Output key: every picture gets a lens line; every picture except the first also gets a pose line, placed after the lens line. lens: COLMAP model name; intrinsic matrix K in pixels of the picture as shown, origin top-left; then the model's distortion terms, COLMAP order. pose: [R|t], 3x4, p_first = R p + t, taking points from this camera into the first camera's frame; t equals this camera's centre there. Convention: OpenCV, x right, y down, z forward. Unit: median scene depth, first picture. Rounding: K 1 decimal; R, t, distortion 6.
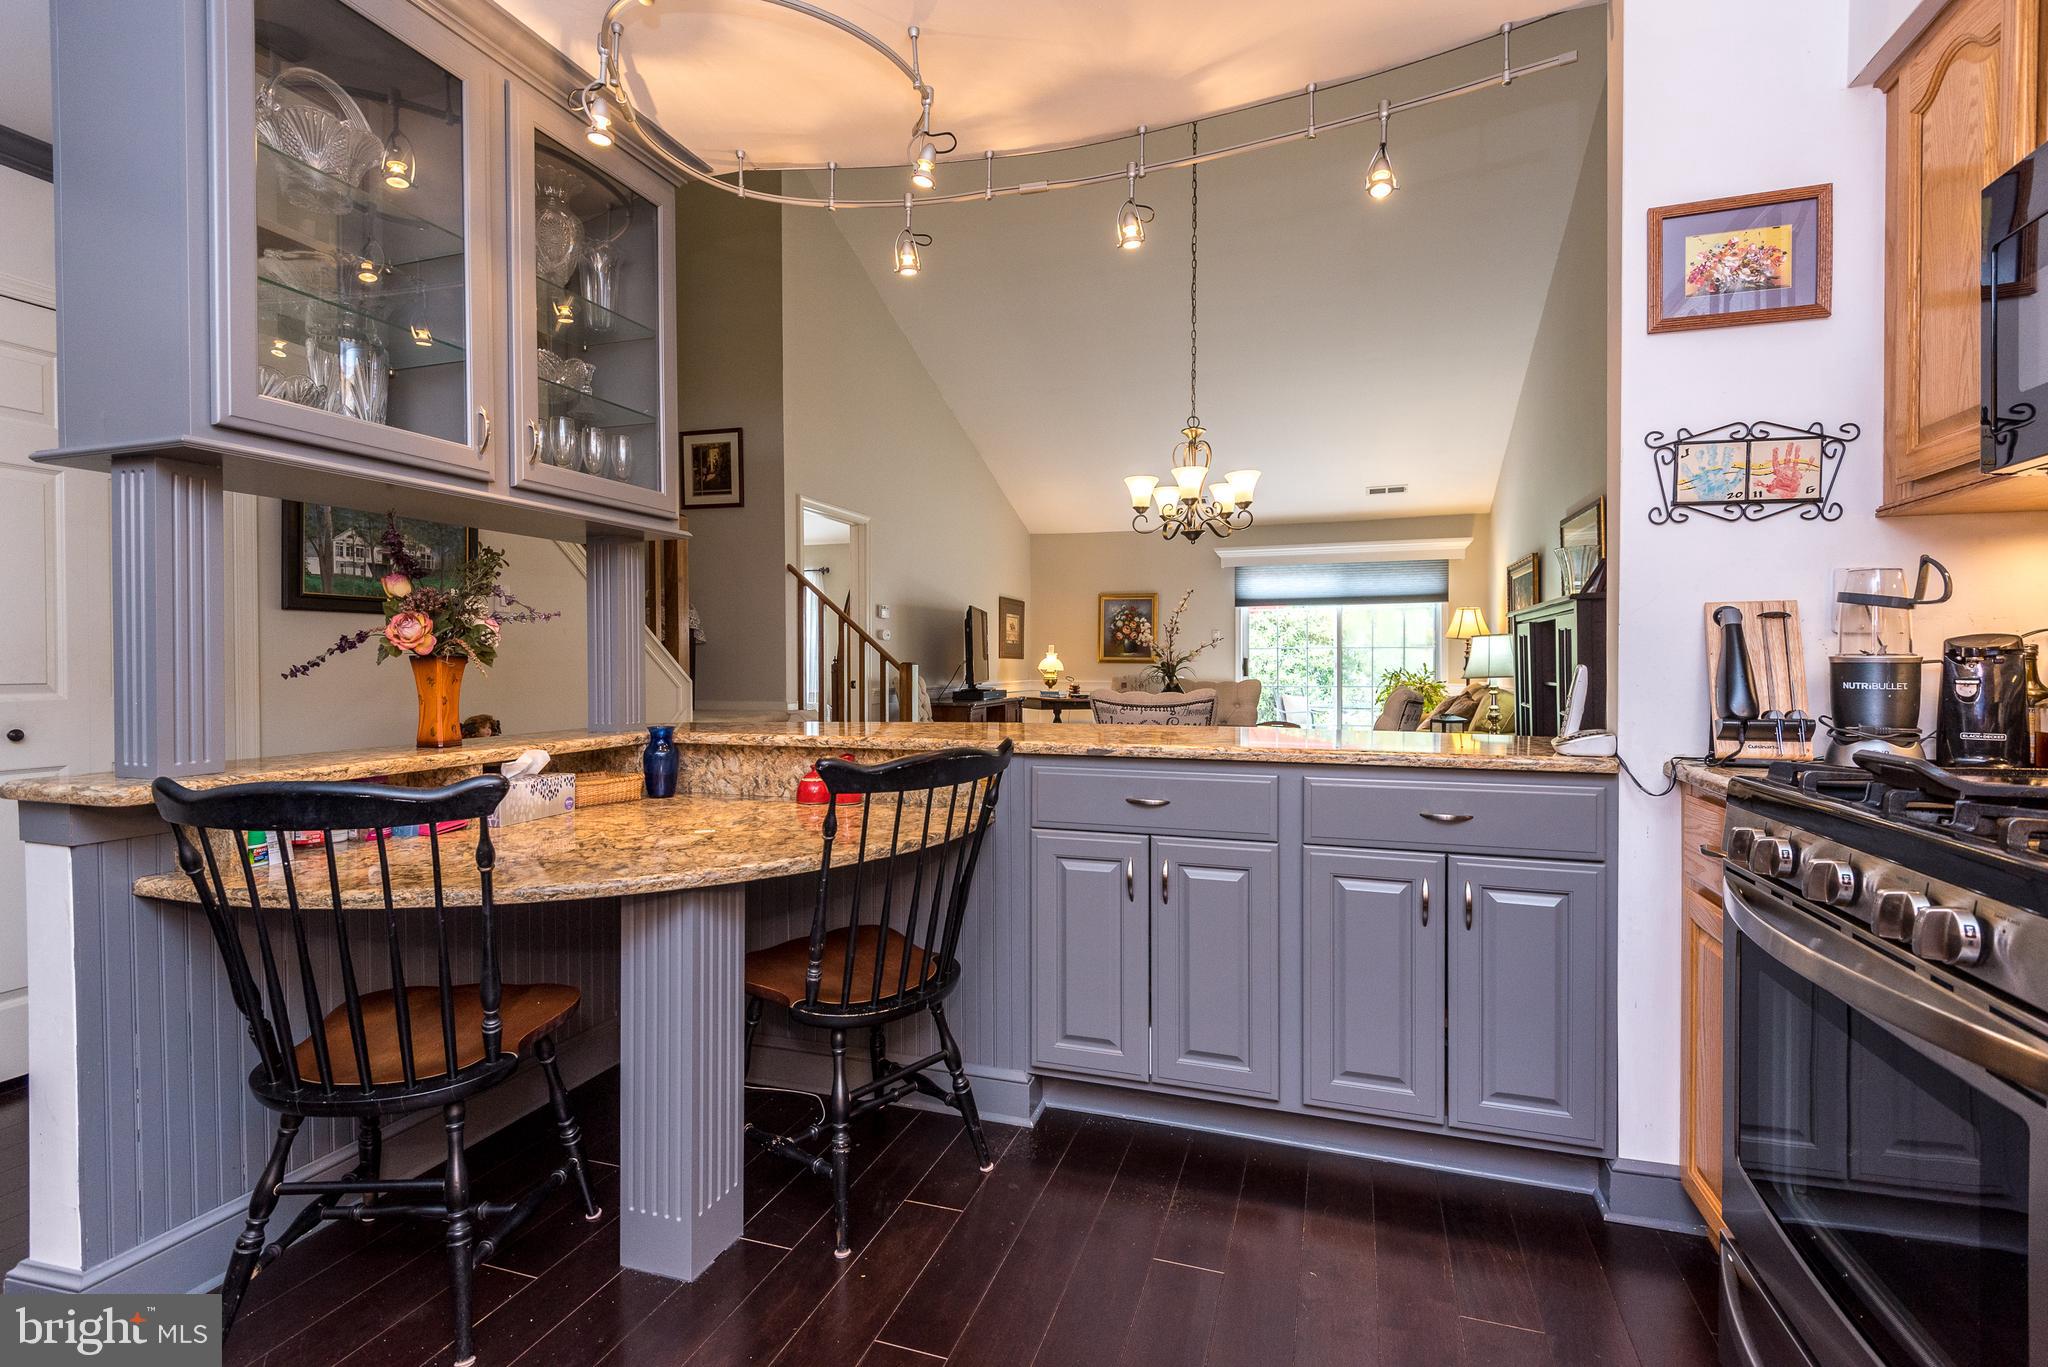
lens RADIAL K [[950.0, 0, 1022.0], [0, 950.0, 667.9], [0, 0, 1]] dist [0.022221, -0.011750]
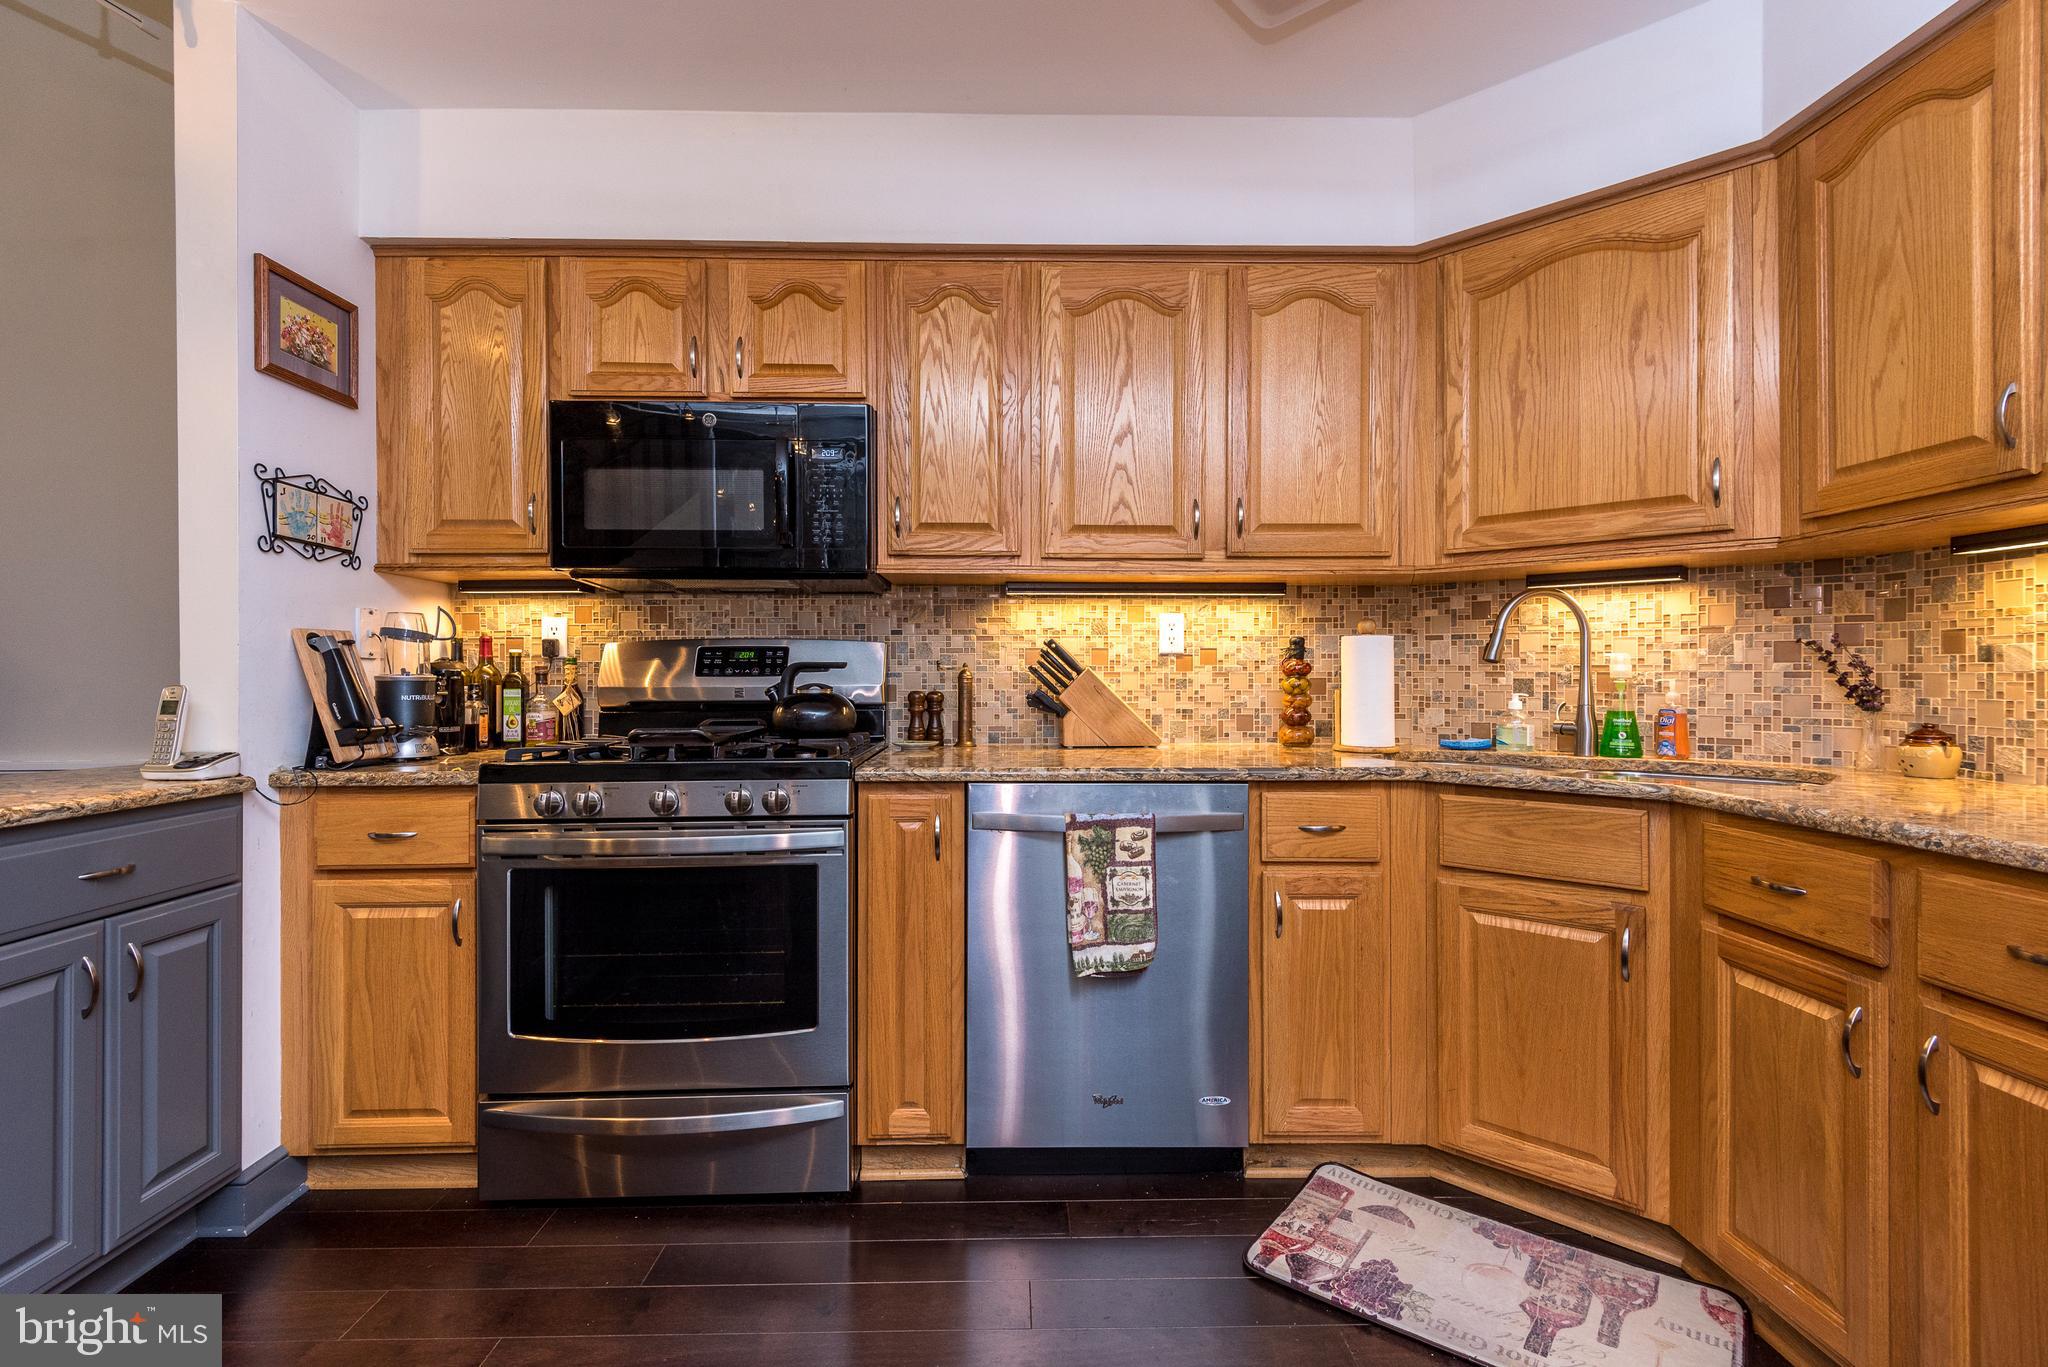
lens RADIAL K [[950.0, 0, 1025.7], [0, 950.0, 674.1], [0, 0, 1]] dist [0.022221, -0.011750]
pose [[-0.340451, 0.002520, 0.940259, -0.193910], [0.011272, 0.999935, 0.001401, -0.002028], [-0.940195, 0.011075, -0.340457, 0.177462]]
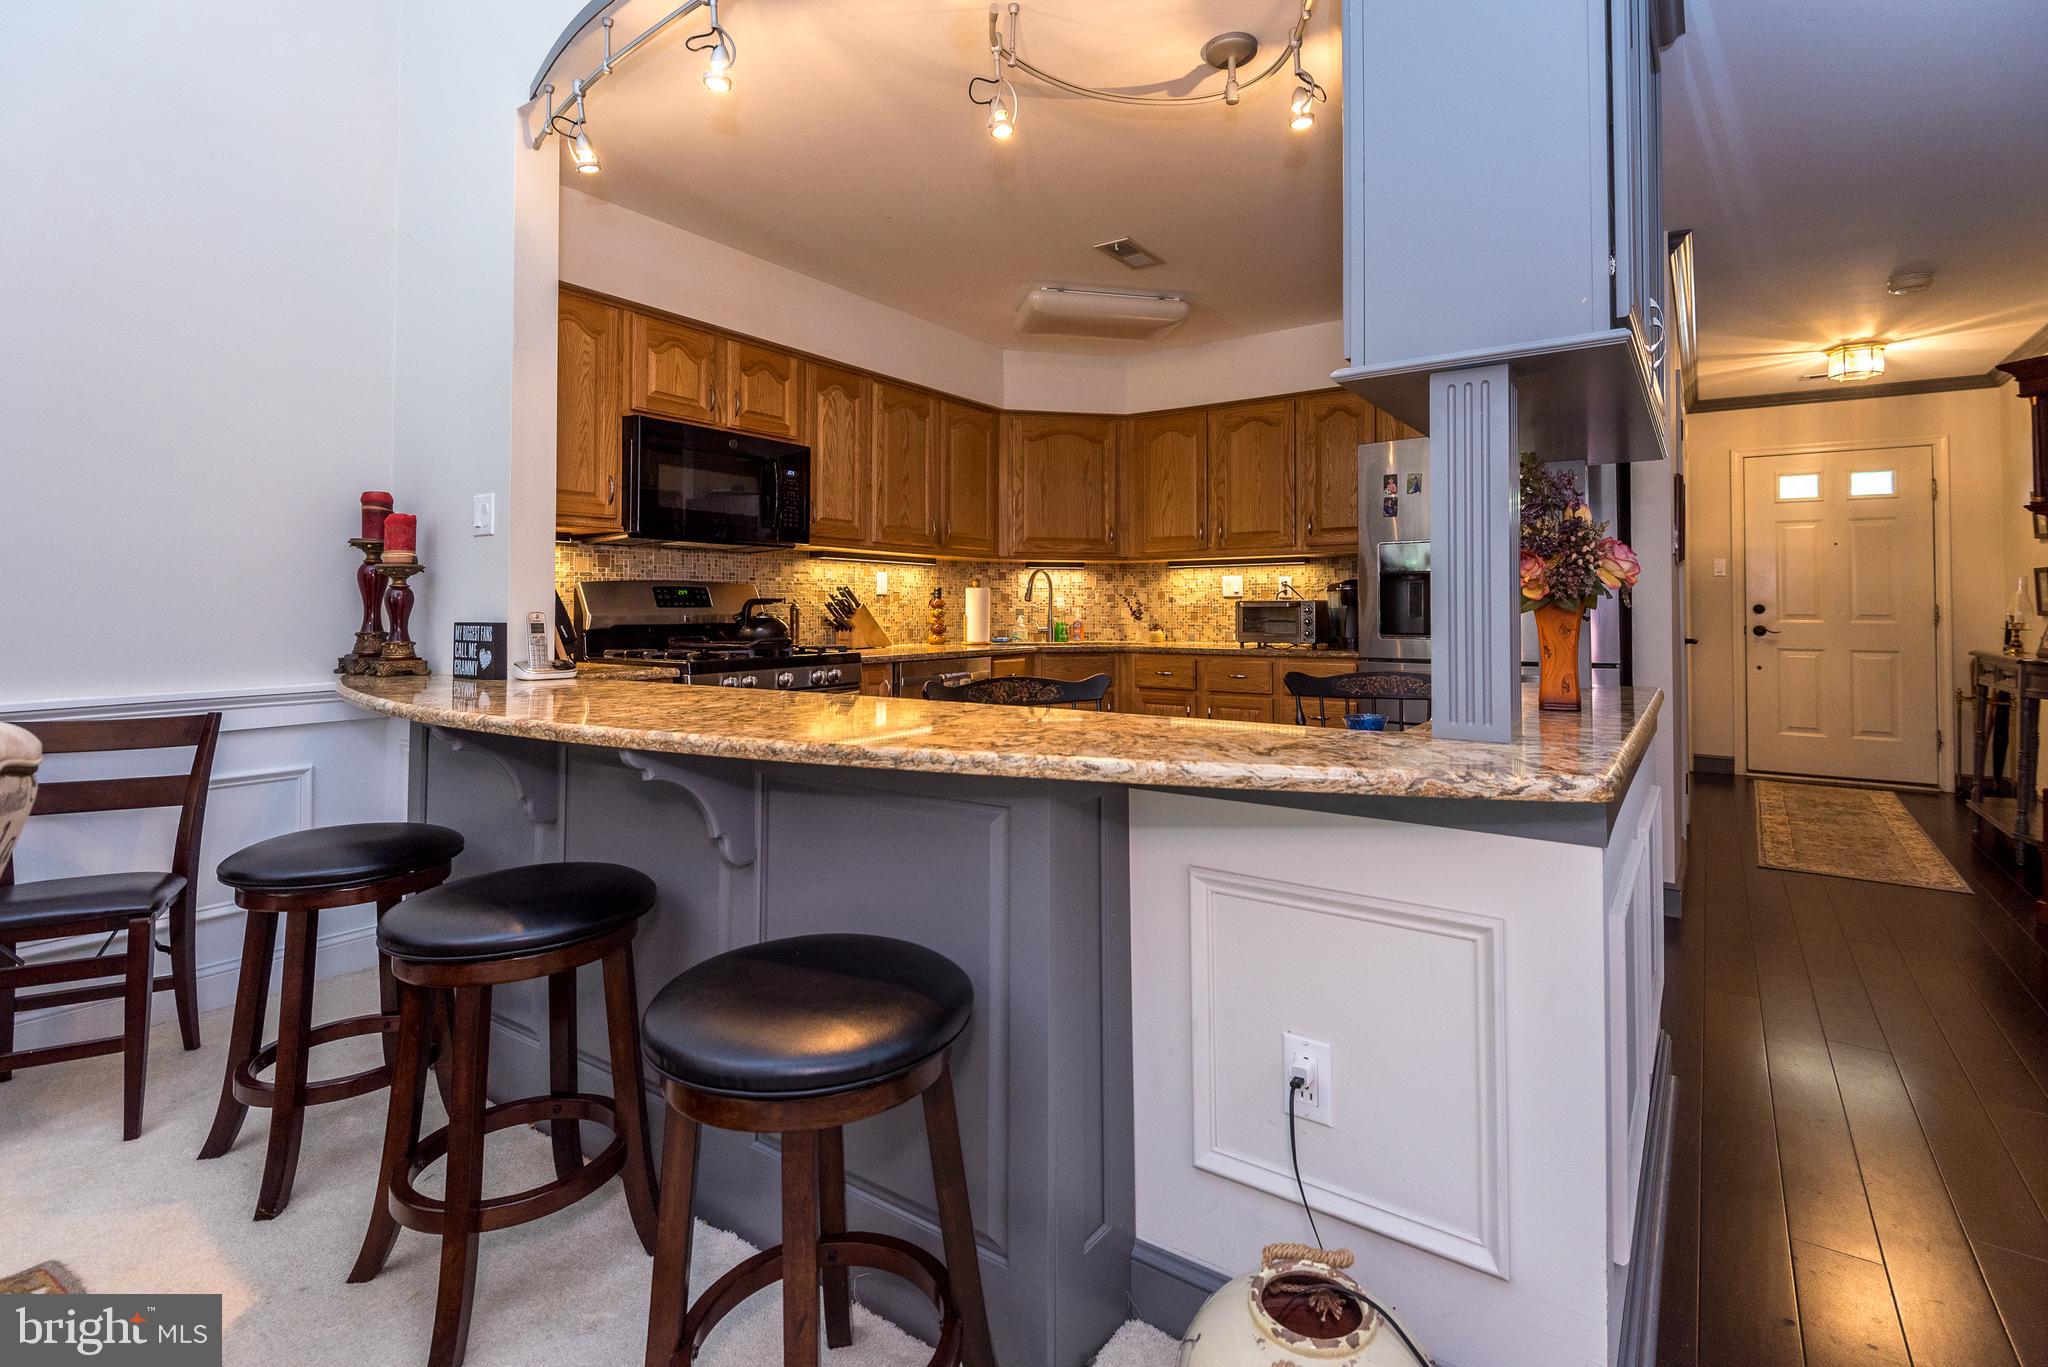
lens RADIAL K [[950.0, 0, 1056.6], [0, 950.0, 580.2], [0, 0, 1]] dist [0.022221, -0.011750]
pose [[-0.966066, 0.009585, 0.258118, -0.143414], [0.004724, 0.999800, -0.019447, -0.006188], [-0.258252, -0.017568, -0.965918, 0.672563]]
